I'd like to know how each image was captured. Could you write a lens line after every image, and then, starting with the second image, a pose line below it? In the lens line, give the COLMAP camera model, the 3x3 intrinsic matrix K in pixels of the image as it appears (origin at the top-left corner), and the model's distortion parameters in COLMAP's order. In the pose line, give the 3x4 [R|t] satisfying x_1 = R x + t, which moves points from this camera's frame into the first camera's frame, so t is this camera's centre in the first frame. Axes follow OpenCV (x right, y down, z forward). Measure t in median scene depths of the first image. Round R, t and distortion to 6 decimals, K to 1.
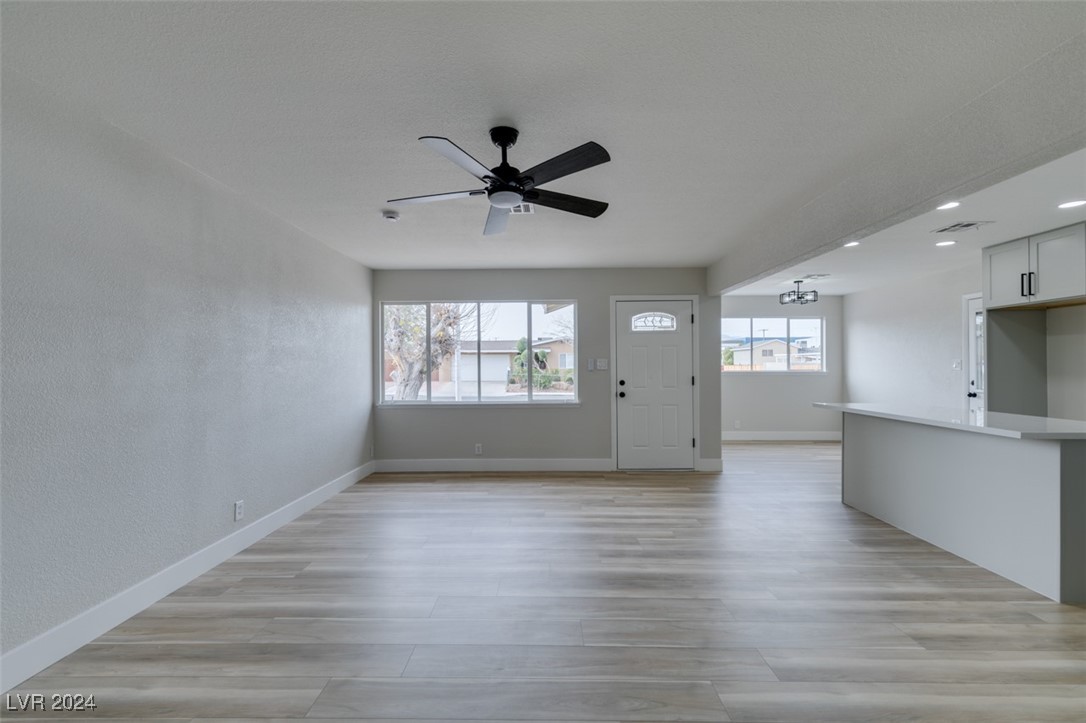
lens RADIAL K [[486.9, 0, 544.4], [0, 486.9, 368.5], [0, 0, 1]] dist [0.007602, -0.002161]
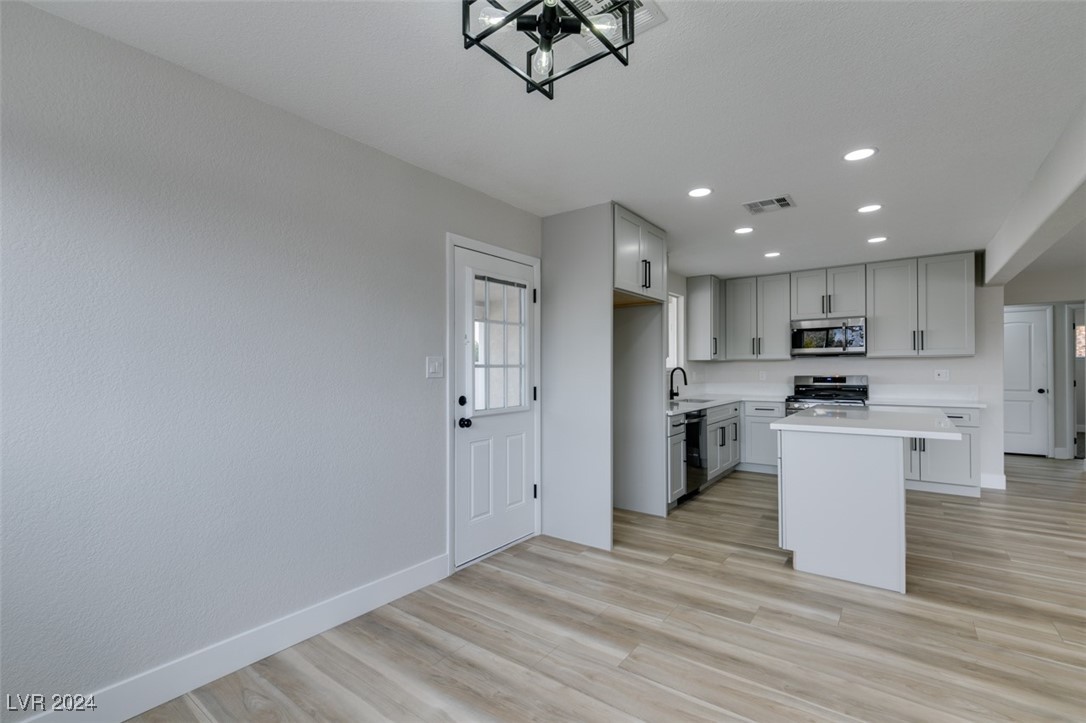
lens RADIAL K [[486.9, 0, 542.0], [0, 486.9, 368.7], [0, 0, 1]] dist [0.007602, -0.002161]
pose [[-0.807715, 0.004401, 0.589557, 0.625693], [0.008694, 0.999952, 0.004447, -0.011128], [-0.589510, 0.008718, -0.807714, 1.781656]]
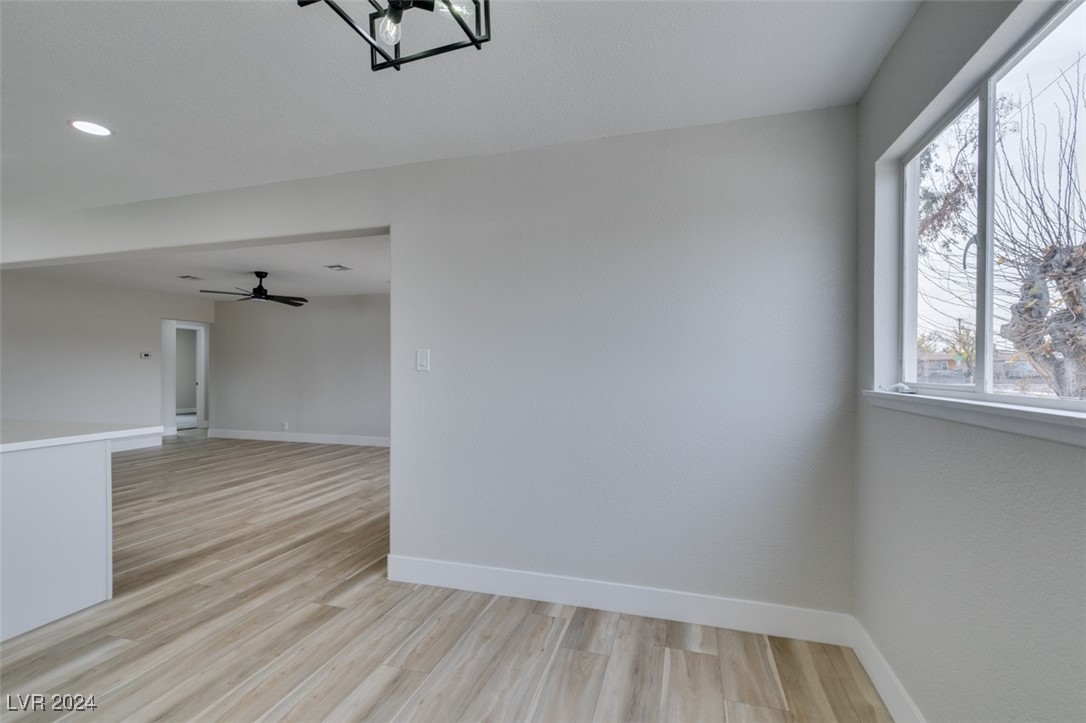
lens RADIAL K [[486.9, 0, 542.2], [0, 486.9, 370.4], [0, 0, 1]] dist [0.007602, -0.002161]
pose [[-0.281516, 0.004953, -0.959544, 1.046565], [-0.006031, 0.999958, 0.006931, -0.008891], [0.959538, 0.007738, -0.281474, 1.693976]]
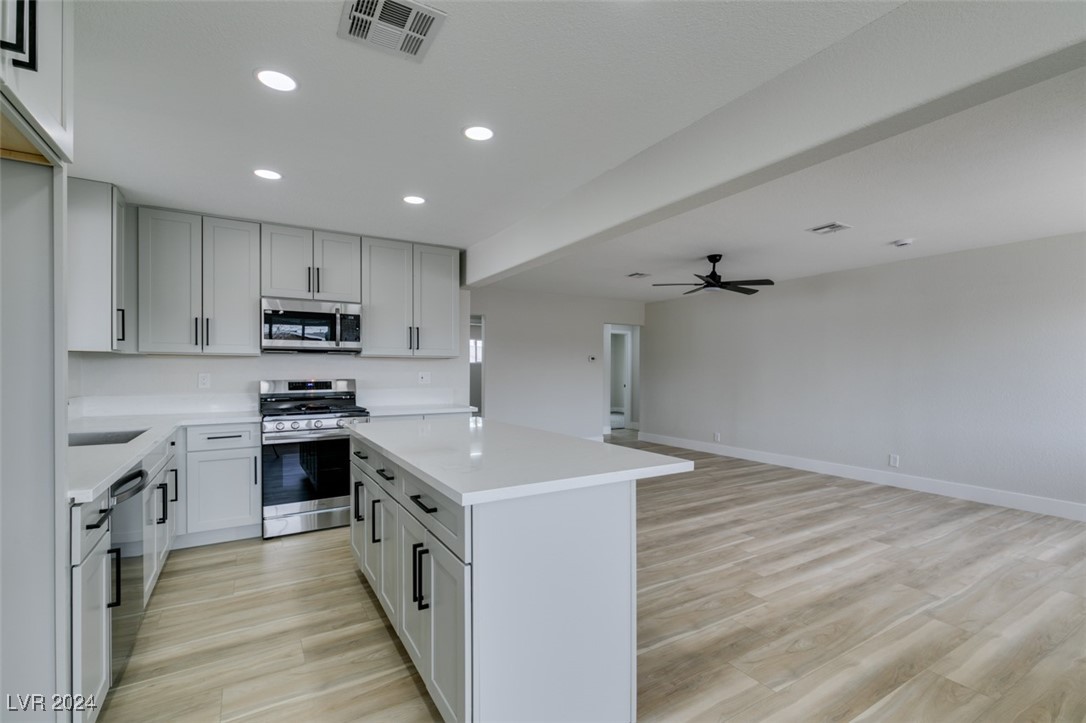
lens RADIAL K [[486.9, 0, 543.7], [0, 486.9, 372.9], [0, 0, 1]] dist [0.007602, -0.002161]
pose [[-0.851693, 0.000662, -0.524041, 0.889177], [-0.005632, 0.999930, 0.010417, -0.005833], [0.524011, 0.011823, -0.851629, 1.312811]]
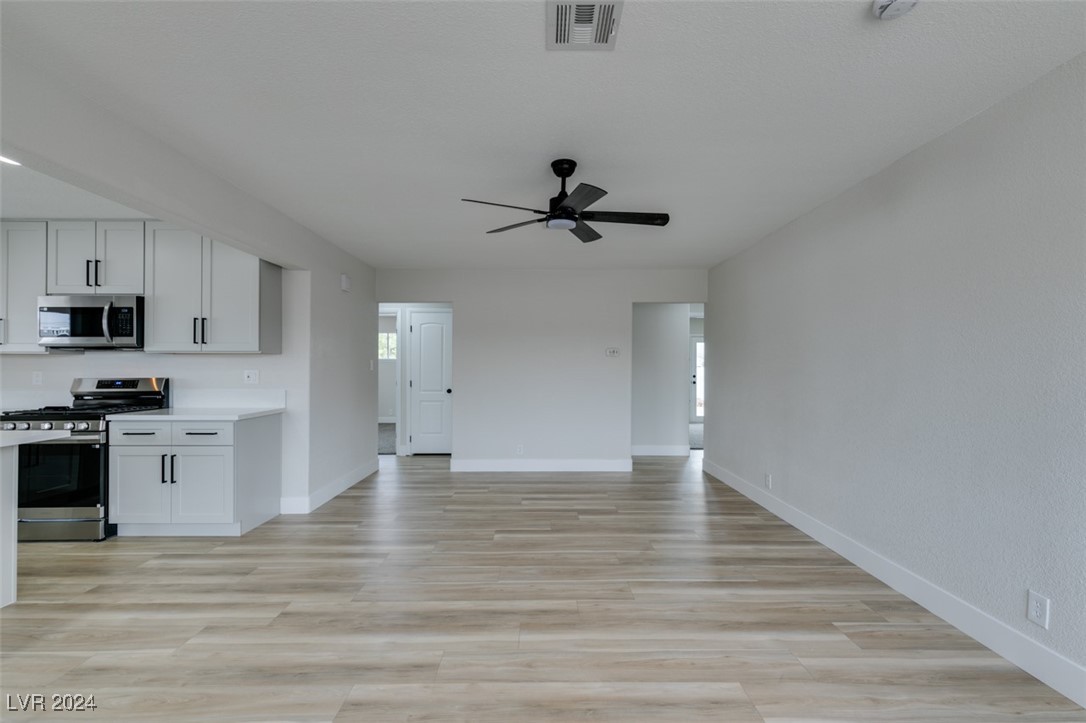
lens RADIAL K [[486.9, 0, 541.7], [0, 486.9, 365.0], [0, 0, 1]] dist [0.007602, -0.002161]
pose [[-0.999913, -0.000302, -0.013195, -0.008556], [-0.000304, 1.000000, 0.000114, -0.004844], [0.013195, 0.000118, -0.999913, 1.186489]]
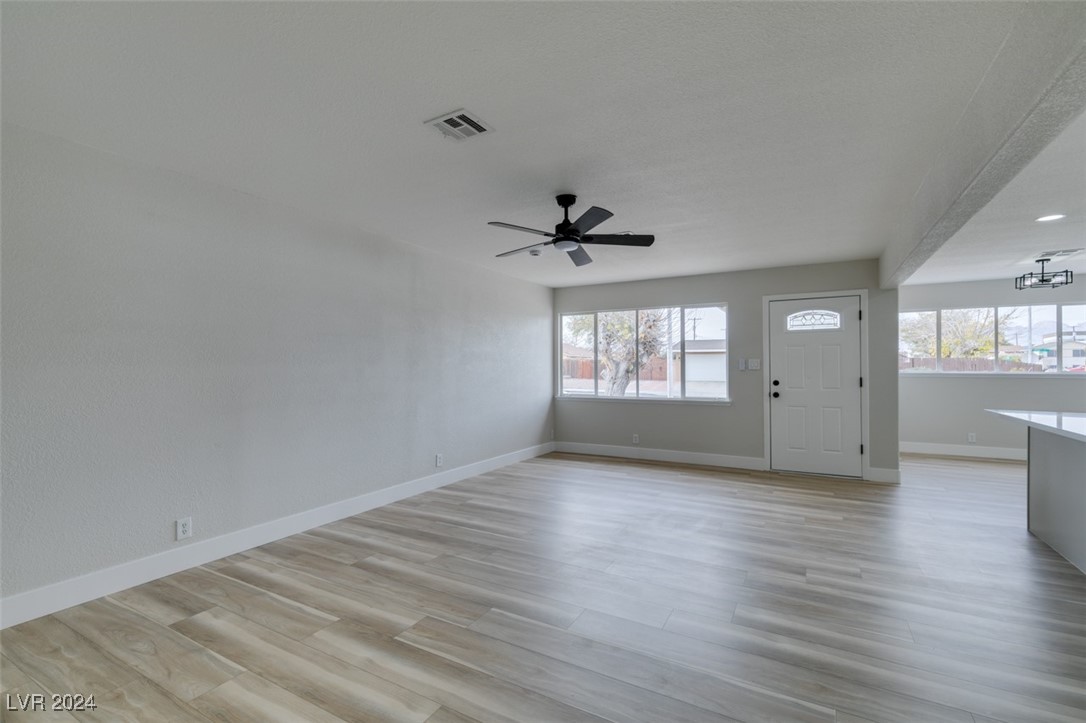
lens RADIAL K [[486.9, 0, 543.9], [0, 486.9, 365.6], [0, 0, 1]] dist [0.007602, -0.002161]
pose [[0.877255, 0.001462, -0.480023, 0.290879], [-0.003958, 0.999983, -0.004187, 0.000189], [0.480009, 0.005573, 0.877246, -0.133718]]
